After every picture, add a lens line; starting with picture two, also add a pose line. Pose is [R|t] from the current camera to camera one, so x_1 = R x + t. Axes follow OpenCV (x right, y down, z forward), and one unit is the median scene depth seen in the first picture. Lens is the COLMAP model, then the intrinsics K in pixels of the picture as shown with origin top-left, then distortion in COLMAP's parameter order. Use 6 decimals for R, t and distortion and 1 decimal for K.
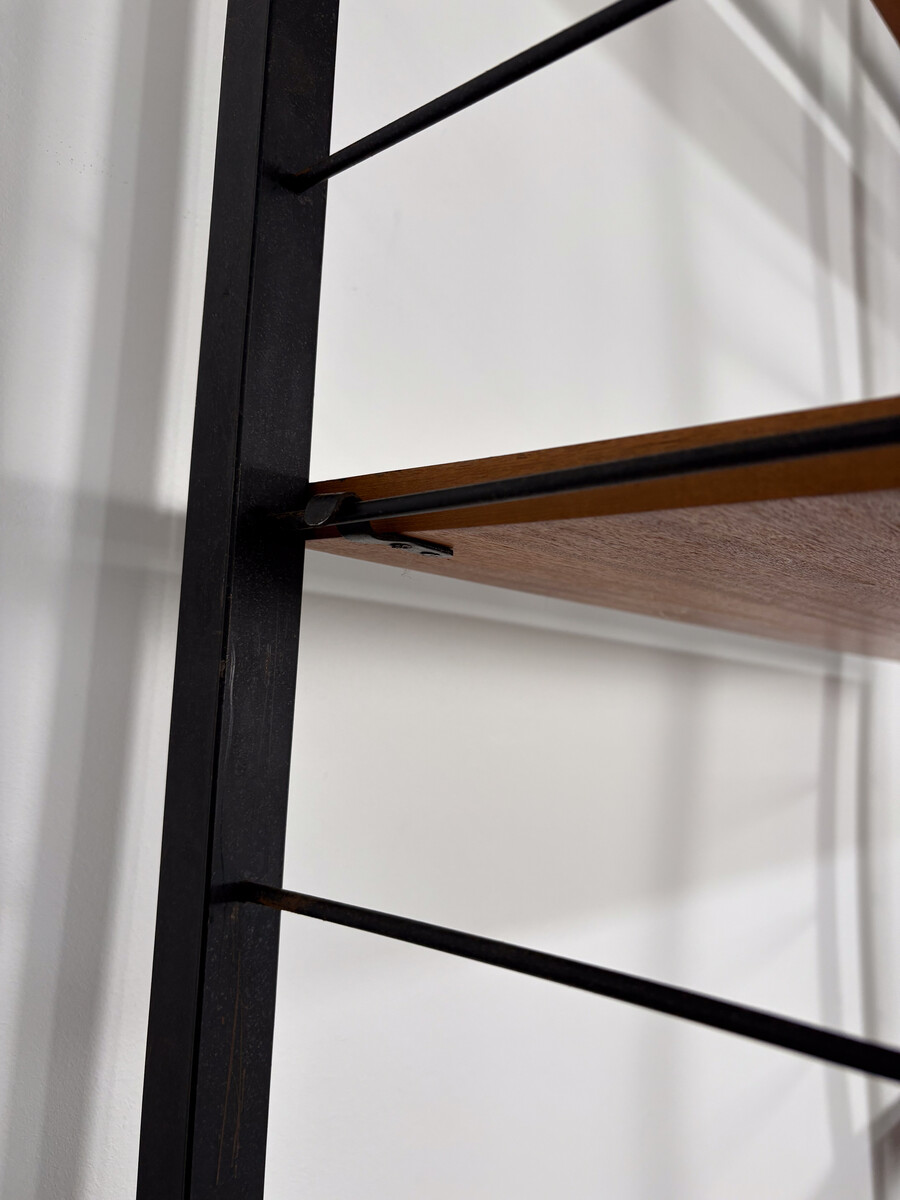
lens RADIAL K [[905.2, 0, 450.0], [0, 905.2, 600.0], [0, 0, 1]] dist [0.042652, -0.001518]
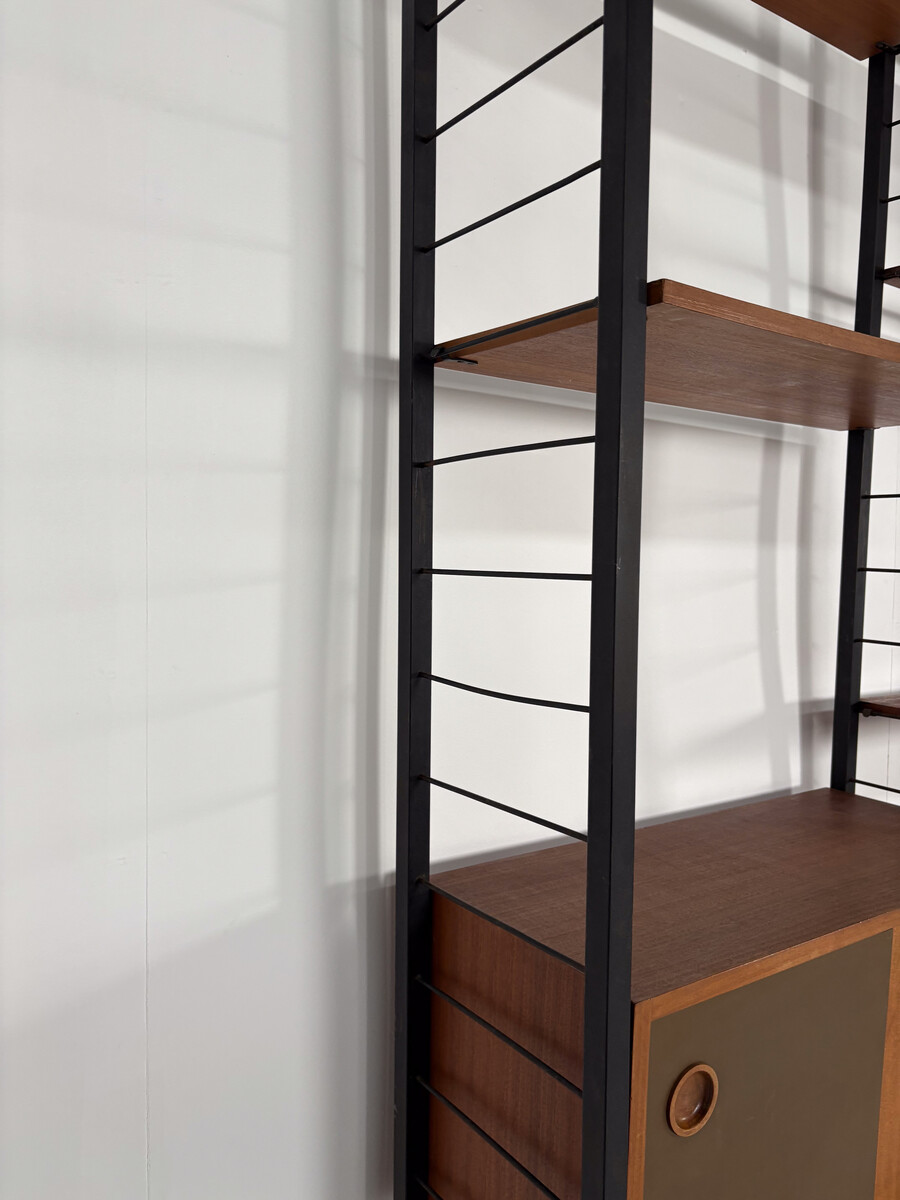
lens RADIAL K [[905.2, 0, 450.0], [0, 905.2, 600.0], [0, 0, 1]] dist [0.042652, -0.001518]
pose [[0.971742, -0.018921, -0.235285, 0.585719], [0.052297, 0.989268, 0.136434, 0.302883], [0.230178, -0.144883, 0.962303, -2.041592]]
